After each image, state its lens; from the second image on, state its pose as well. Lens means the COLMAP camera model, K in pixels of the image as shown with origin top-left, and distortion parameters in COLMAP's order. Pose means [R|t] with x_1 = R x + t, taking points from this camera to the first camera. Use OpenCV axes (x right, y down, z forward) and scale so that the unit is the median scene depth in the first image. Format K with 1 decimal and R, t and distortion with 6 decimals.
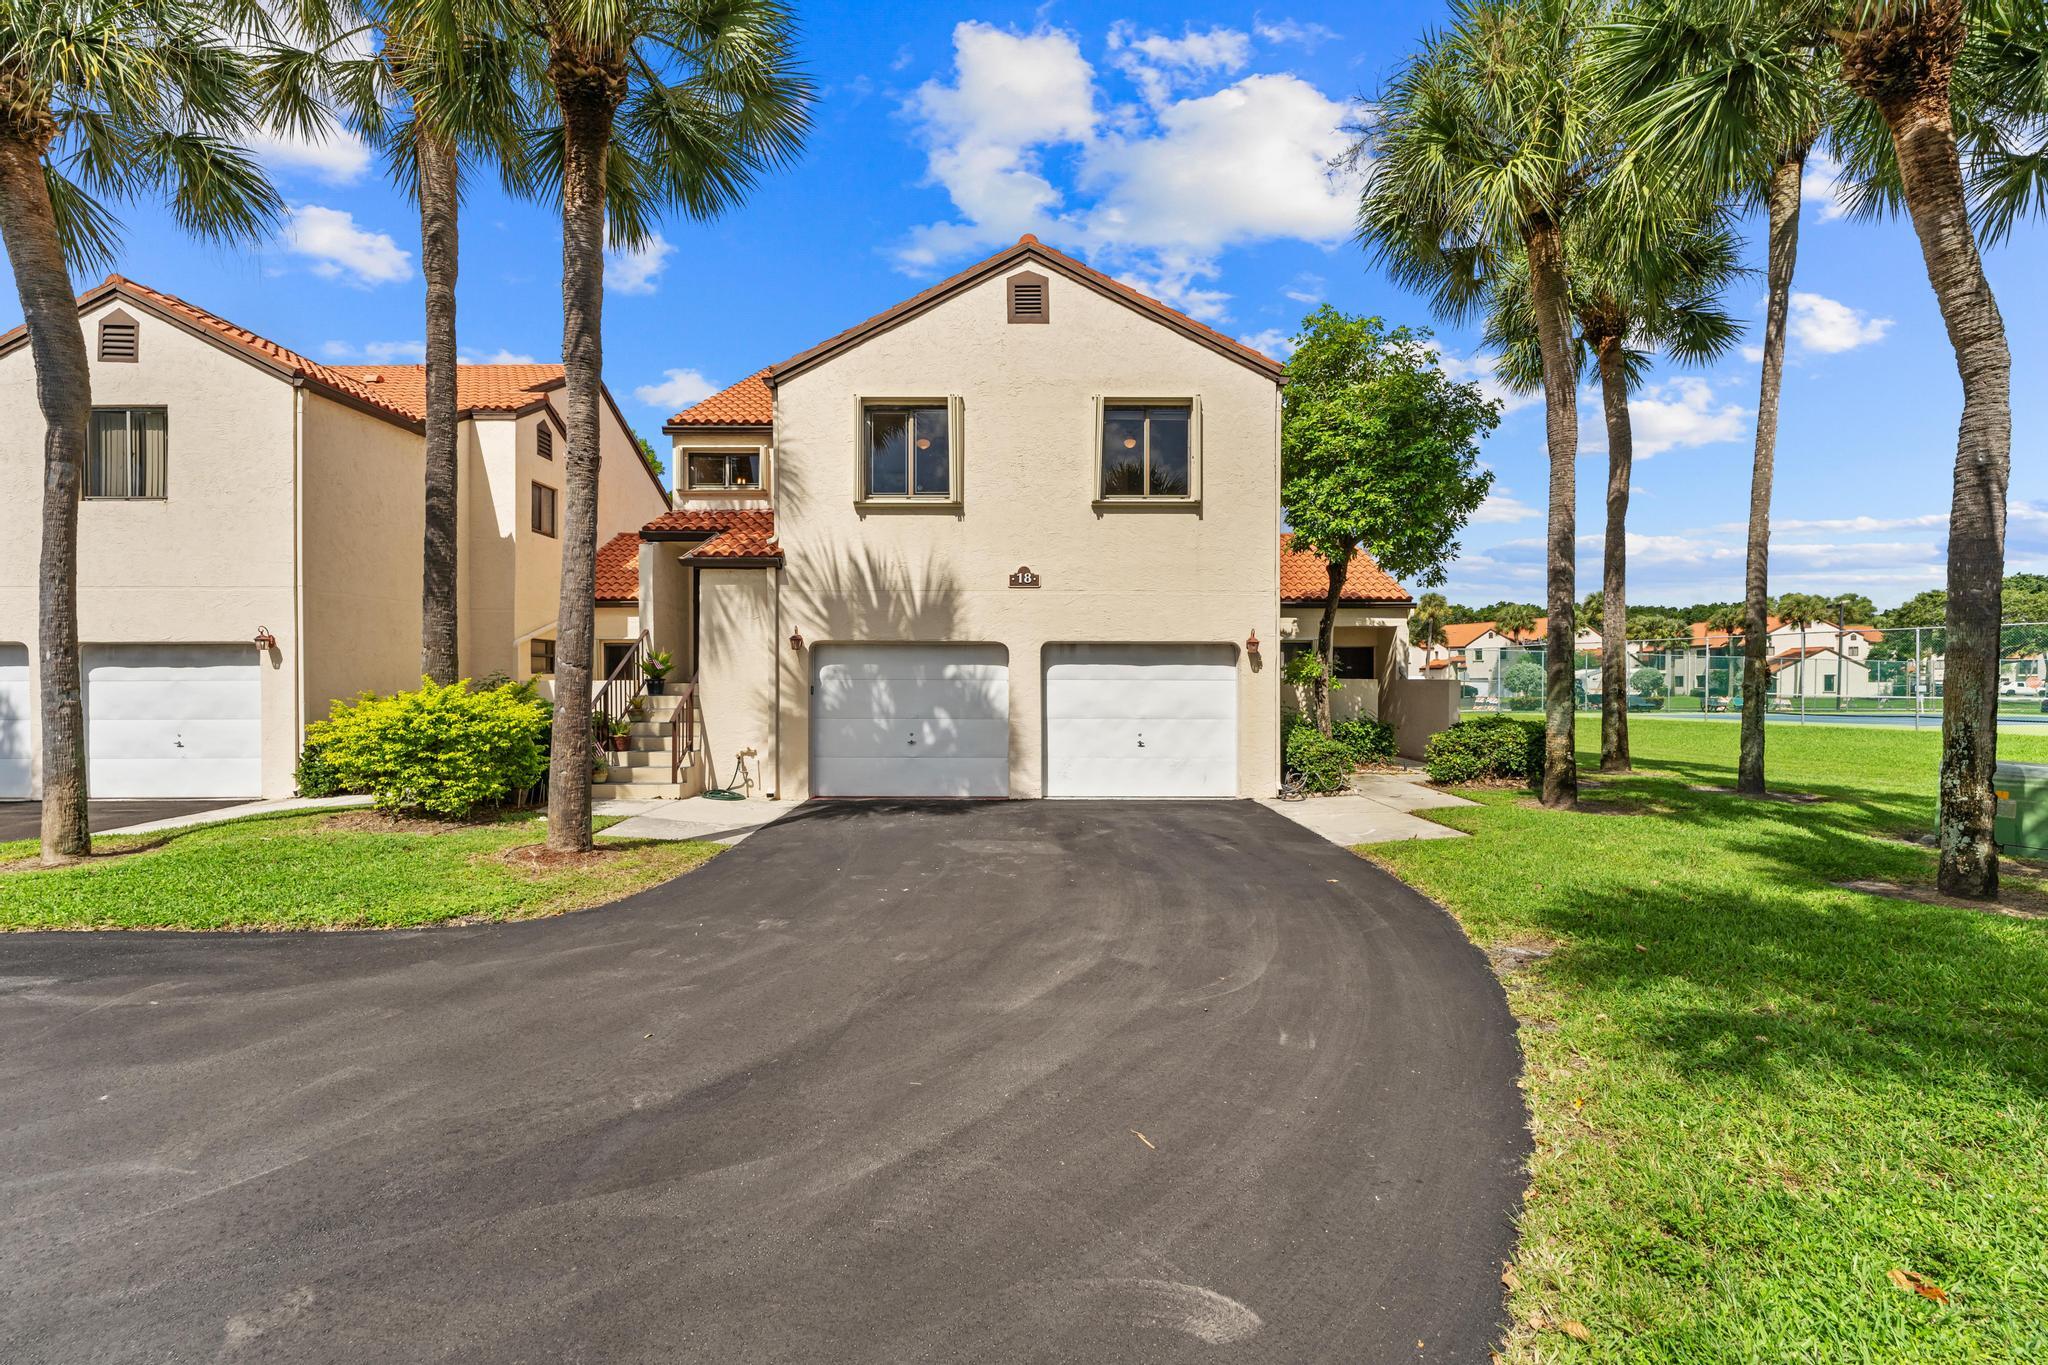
lens RADIAL K [[874.4, 0, 1030.6], [0, 874.4, 684.5], [0, 0, 1]] dist [-0.001275, -0.000082]
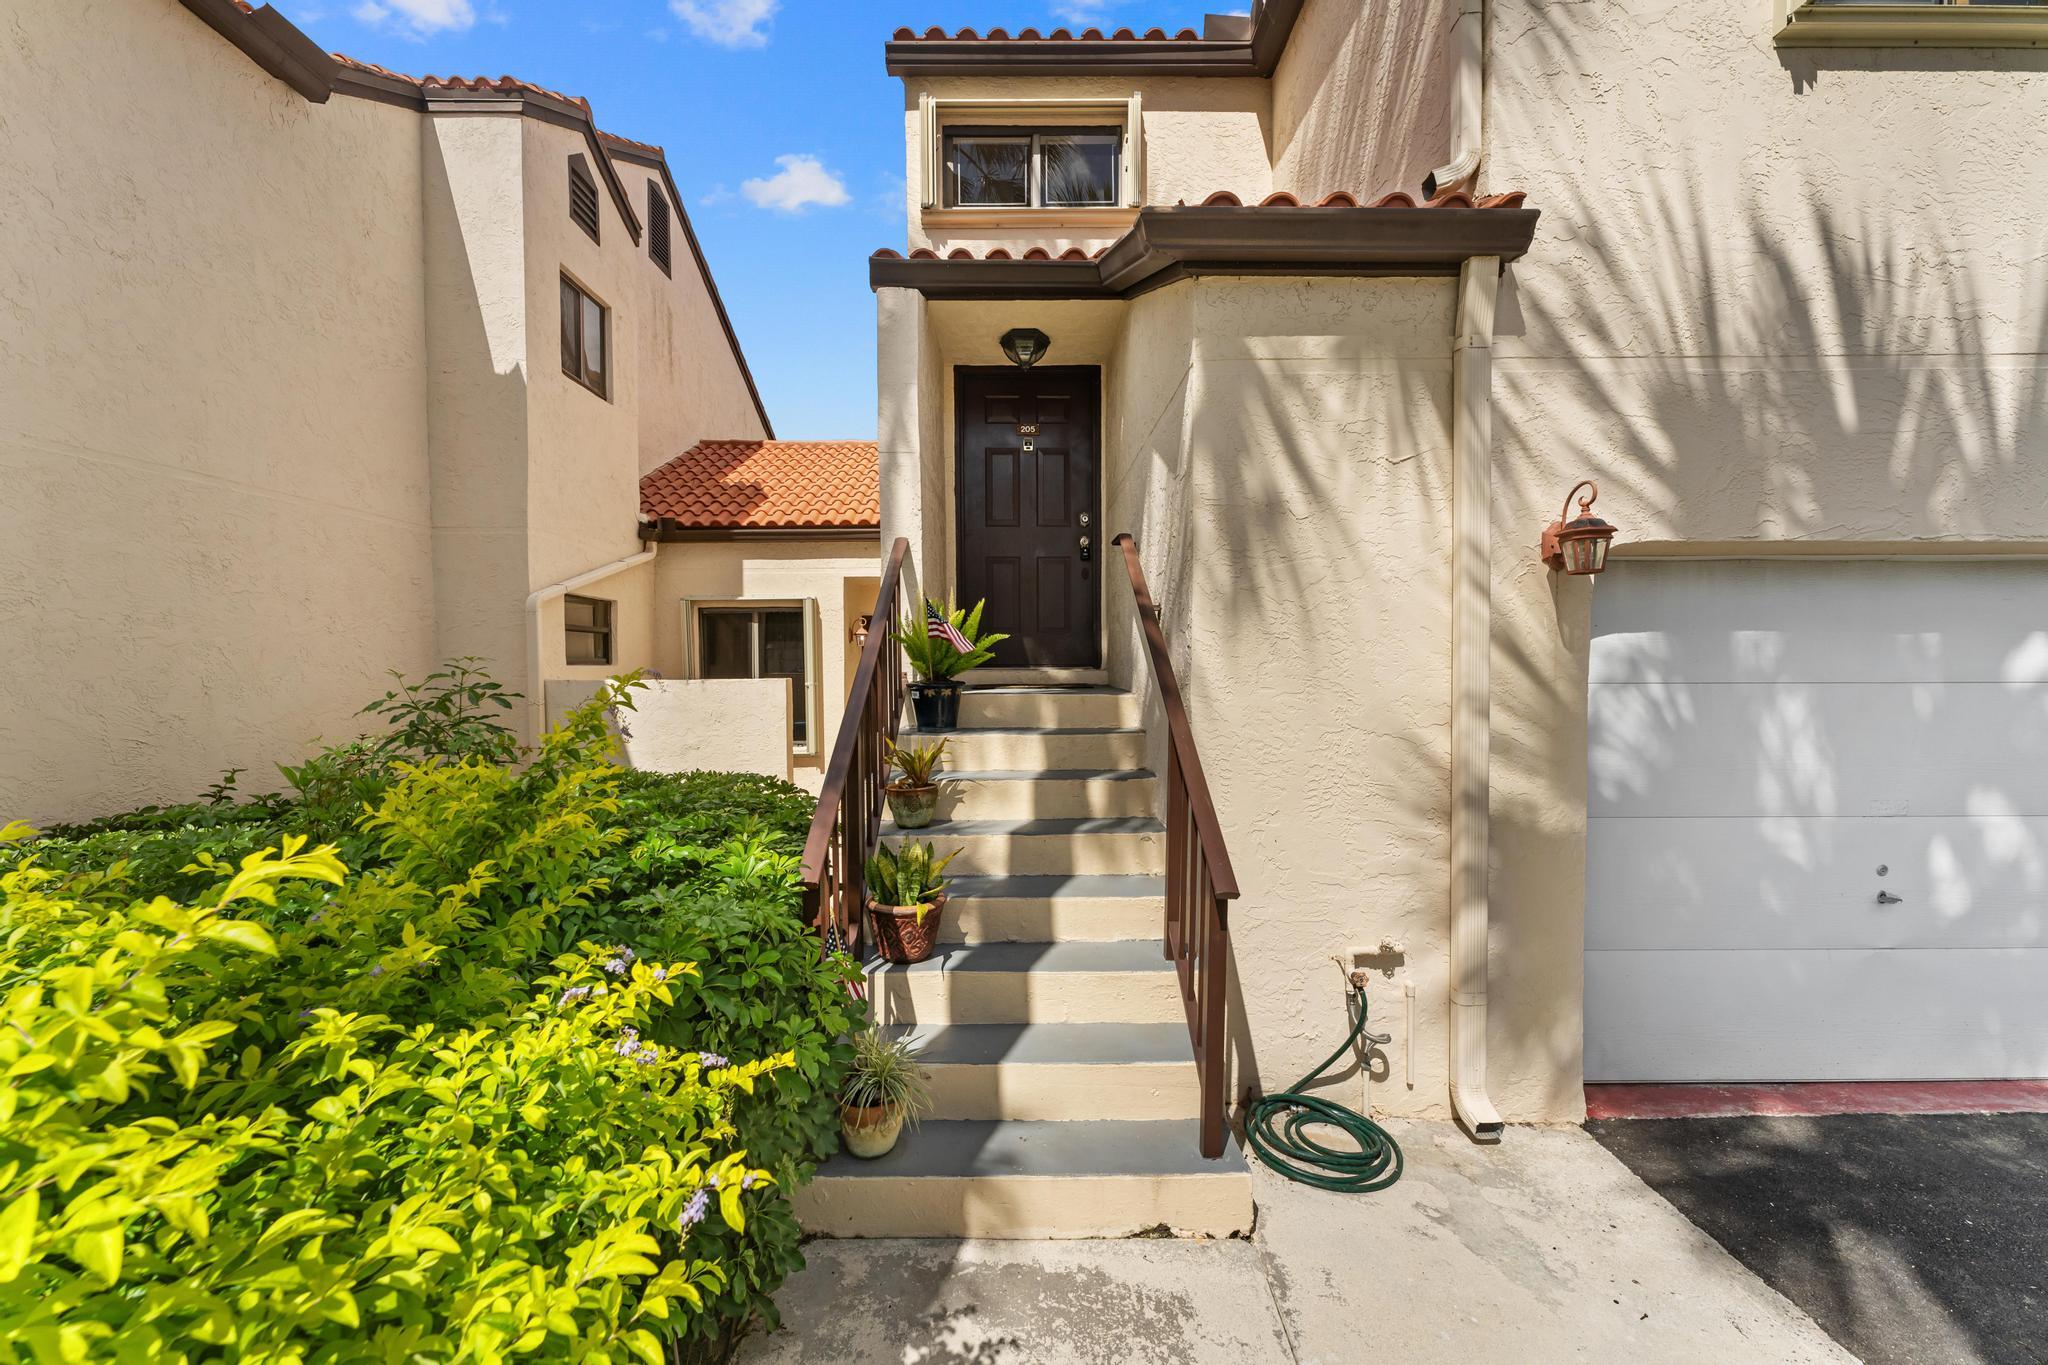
lens RADIAL K [[822.5, 0, 1021.1], [0, 822.5, 682.8], [0, 0, 1]] dist [0.003700, 0.000293]
pose [[0.999957, -0.006084, -0.006963, -0.421953], [0.006235, 0.999740, 0.021935, -0.015703], [0.006828, -0.021977, 0.999735, 0.727660]]
